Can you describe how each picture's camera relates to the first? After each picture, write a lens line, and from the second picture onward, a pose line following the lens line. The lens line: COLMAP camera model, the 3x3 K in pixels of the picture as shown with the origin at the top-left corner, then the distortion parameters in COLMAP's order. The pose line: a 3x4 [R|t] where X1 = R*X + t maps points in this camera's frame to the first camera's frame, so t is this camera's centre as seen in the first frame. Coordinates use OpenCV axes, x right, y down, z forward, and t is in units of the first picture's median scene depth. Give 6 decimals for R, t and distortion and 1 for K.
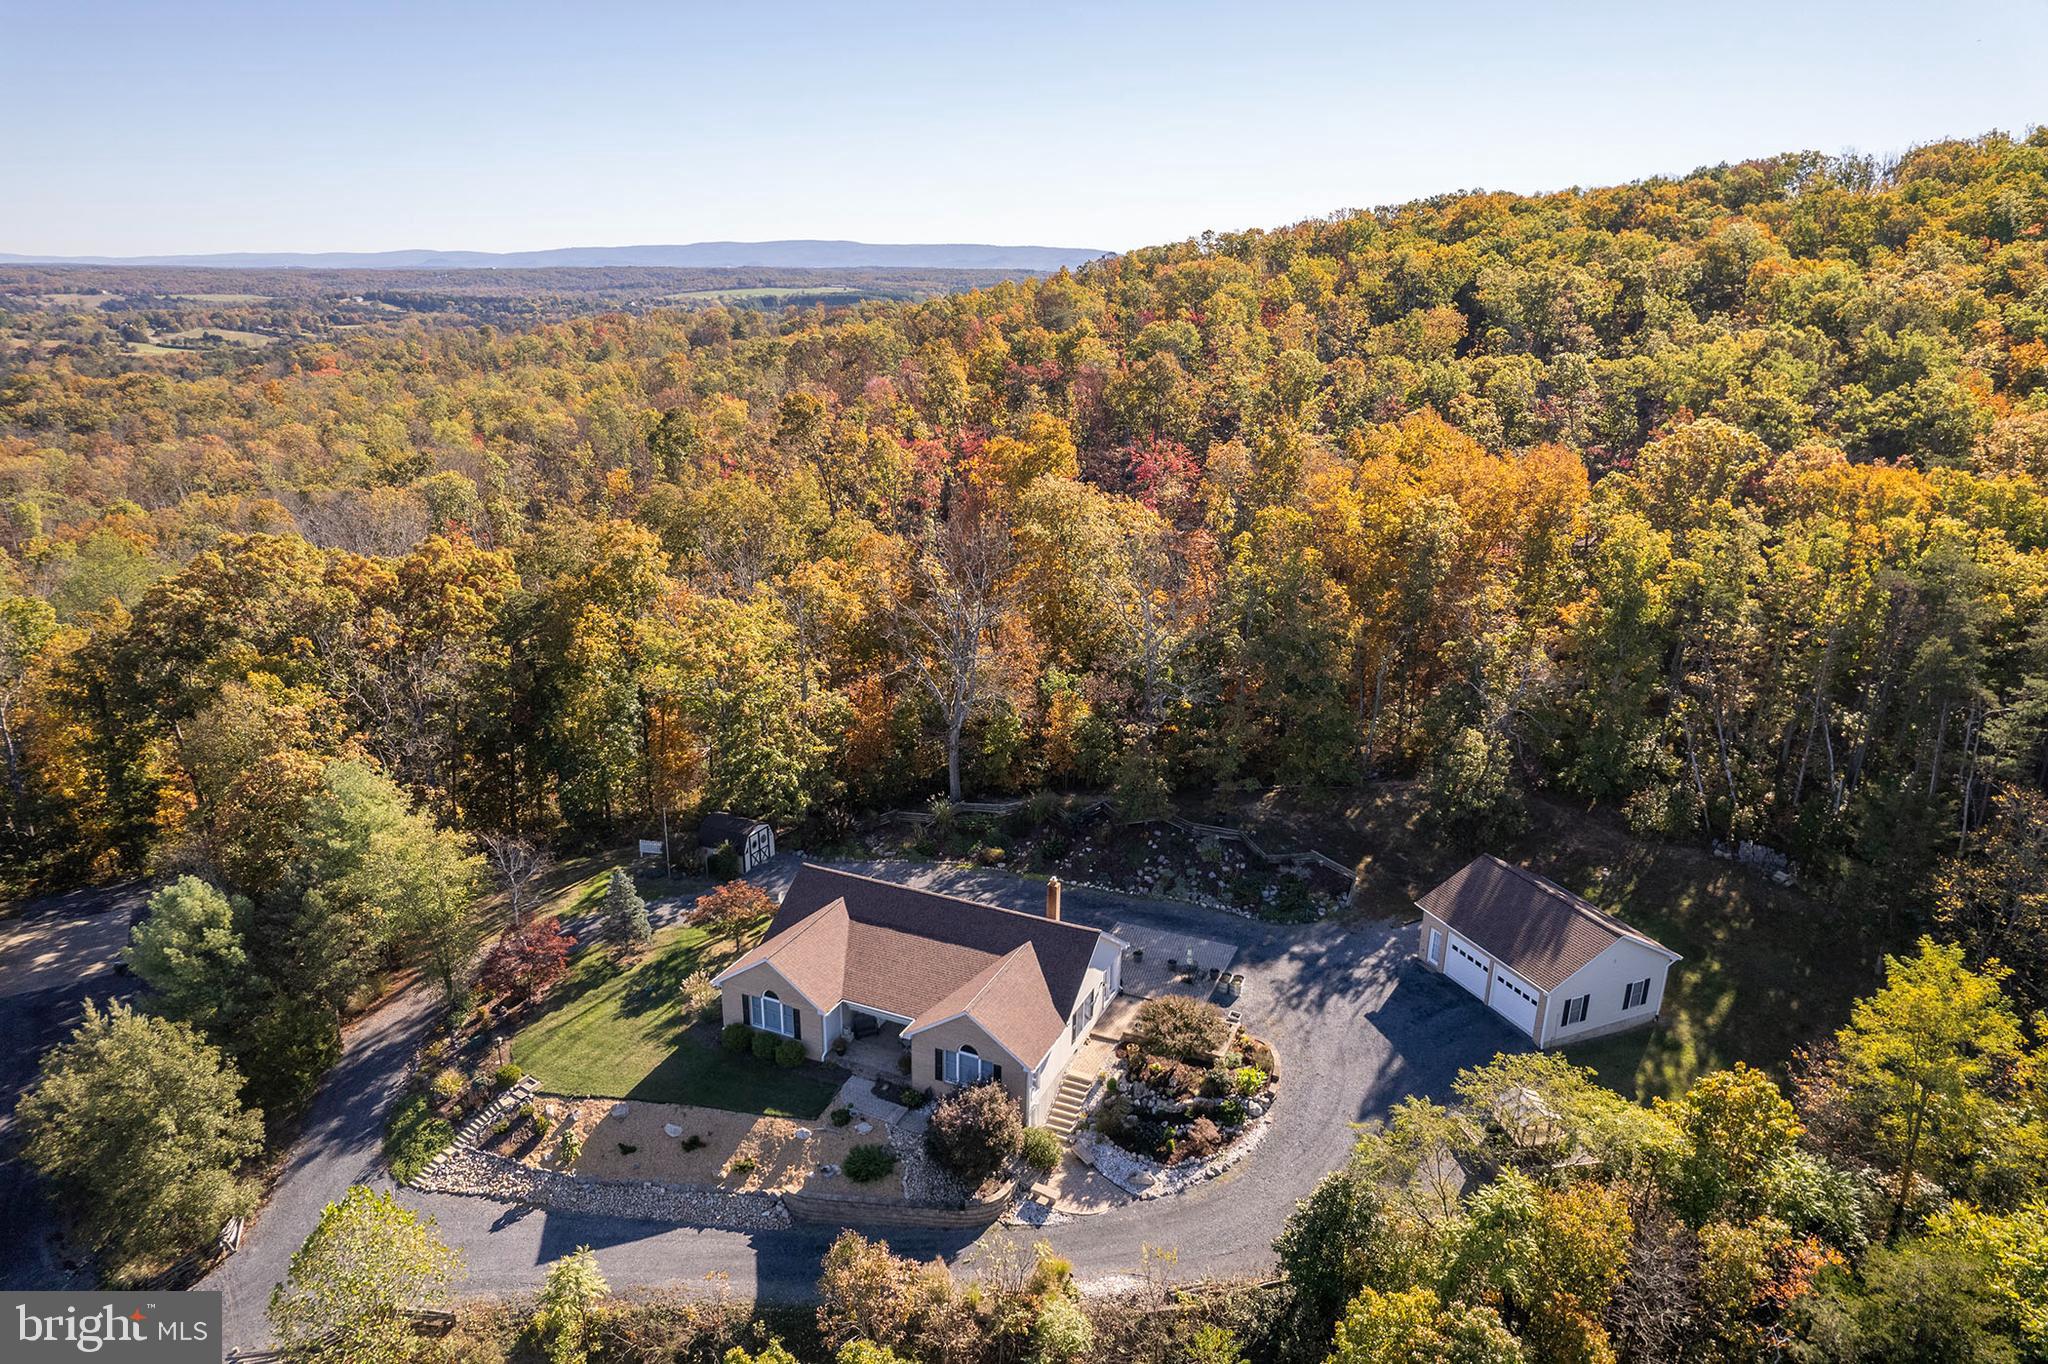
lens RADIAL K [[1317.7, 0, 1012.9], [0, 1317.7, 678.1], [0, 0, 1]] dist [-0.071245, 0.065055]
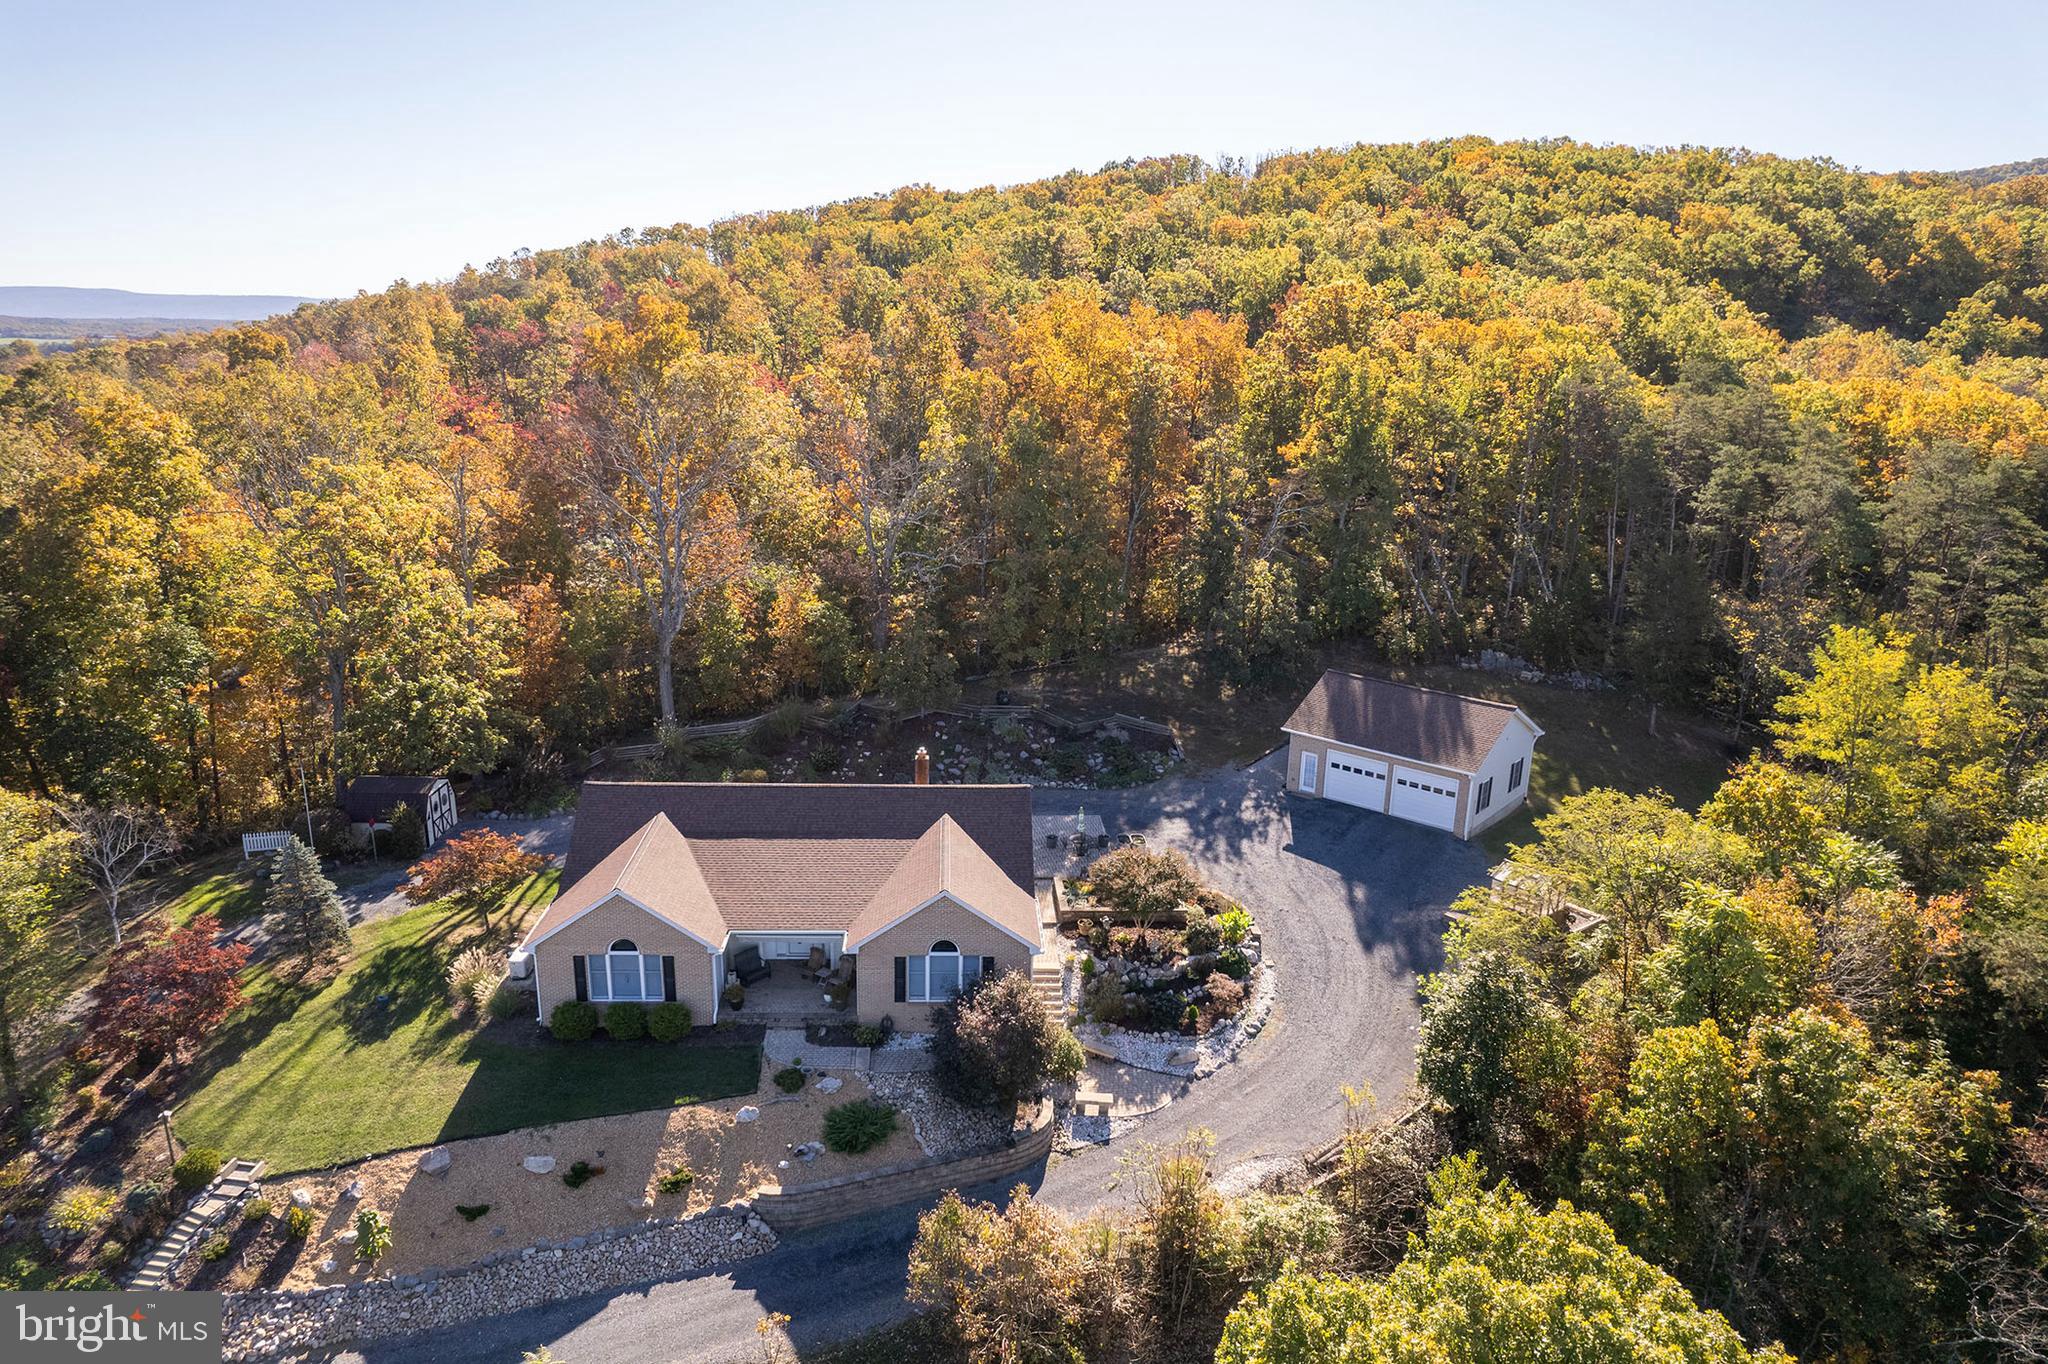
lens RADIAL K [[1317.7, 0, 1009.8], [0, 1317.7, 681.8], [0, 0, 1]] dist [-0.071245, 0.065055]
pose [[0.892026, -0.113878, 0.437404, -0.267116], [0.129528, 0.991558, -0.006003, 0.125273], [-0.433027, 0.062011, 0.899245, 0.266379]]
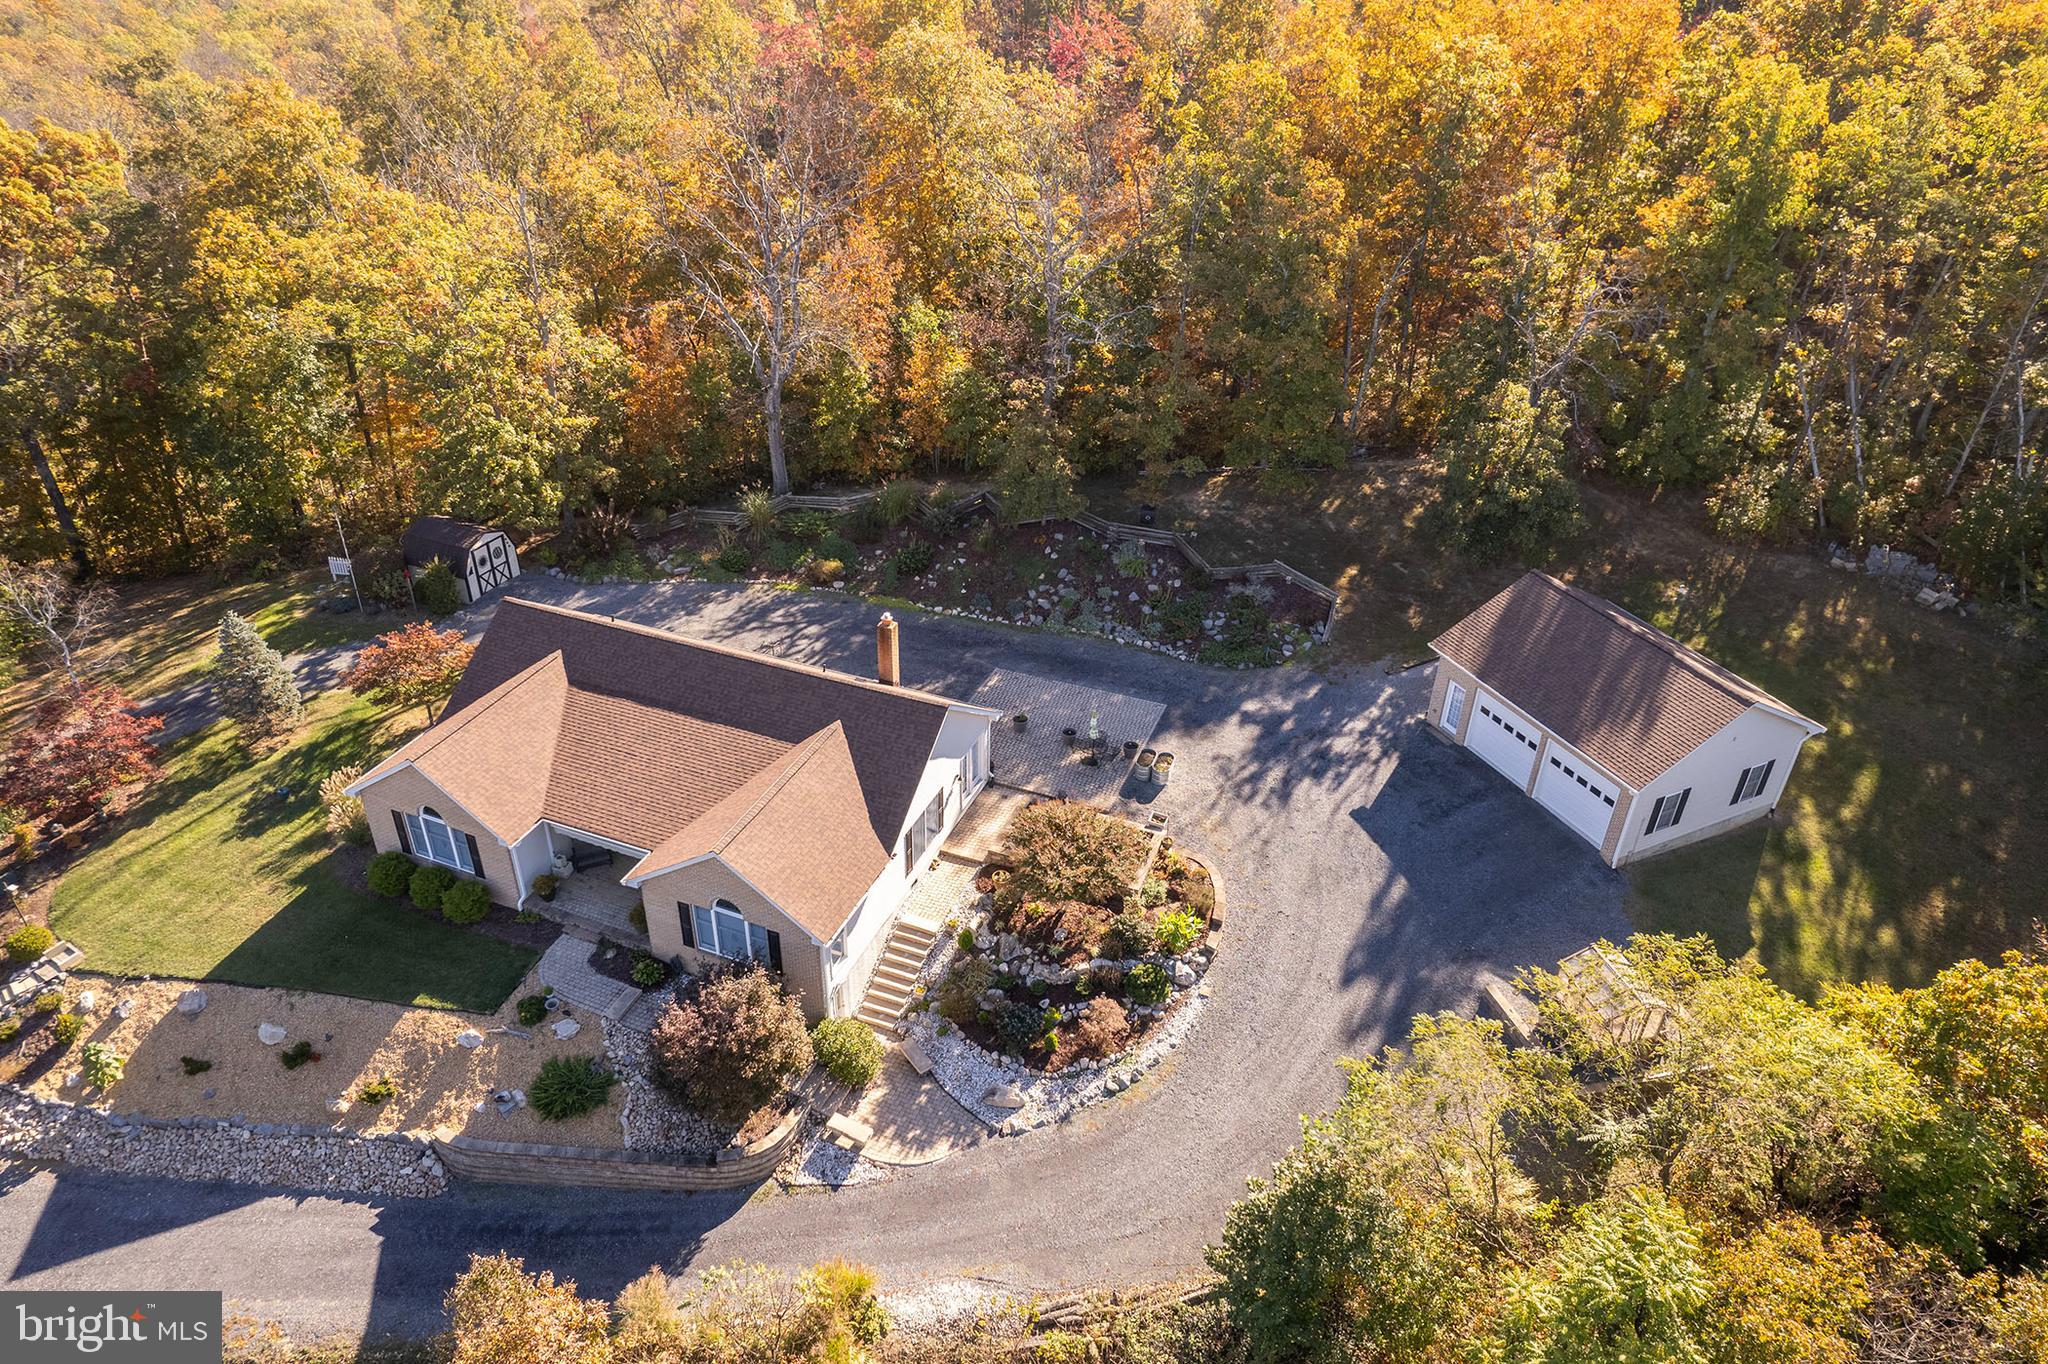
lens RADIAL K [[1317.7, 0, 1011.1], [0, 1317.7, 684.7], [0, 0, 1]] dist [-0.071245, 0.065055]
pose [[0.999058, -0.016871, 0.039977, 0.067187], [0.006536, 0.969315, 0.245734, 0.025895], [-0.042896, -0.245241, 0.968513, 0.361758]]
